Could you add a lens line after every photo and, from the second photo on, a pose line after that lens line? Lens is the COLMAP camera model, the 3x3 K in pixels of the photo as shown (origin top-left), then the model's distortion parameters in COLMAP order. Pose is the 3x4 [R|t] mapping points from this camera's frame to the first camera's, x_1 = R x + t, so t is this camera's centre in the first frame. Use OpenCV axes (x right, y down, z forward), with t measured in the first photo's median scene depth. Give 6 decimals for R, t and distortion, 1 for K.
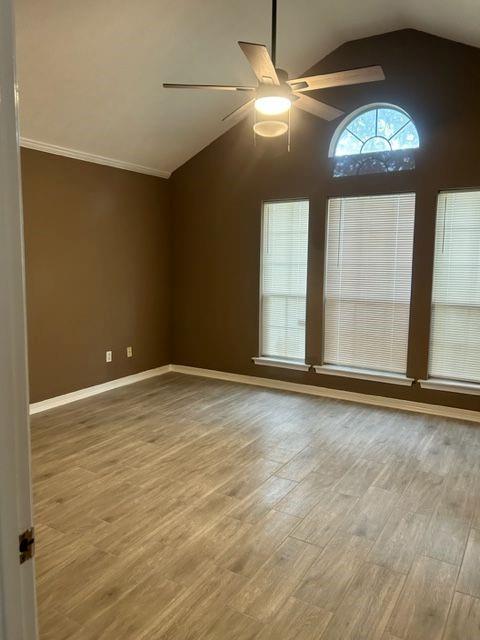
lens RADIAL K [[485.1, 0, 240.1], [0, 485.1, 317.4], [0, 0, 1]] dist [0.045802, -0.002624]
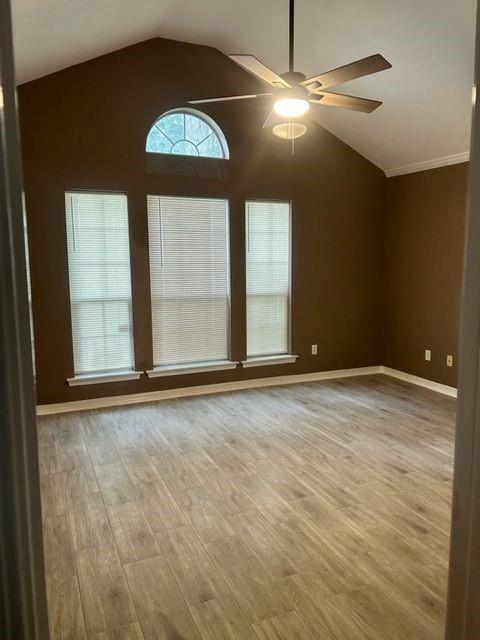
lens RADIAL K [[484.0, 0, 240.0], [0, 484.0, 320.0], [0, 0, 1]] dist [0.041850, -0.003315]
pose [[0.571227, -0.117900, 0.812280, -0.548208], [0.109715, 0.991717, 0.066789, -0.046452], [-0.813426, 0.050967, 0.579431, 0.326276]]
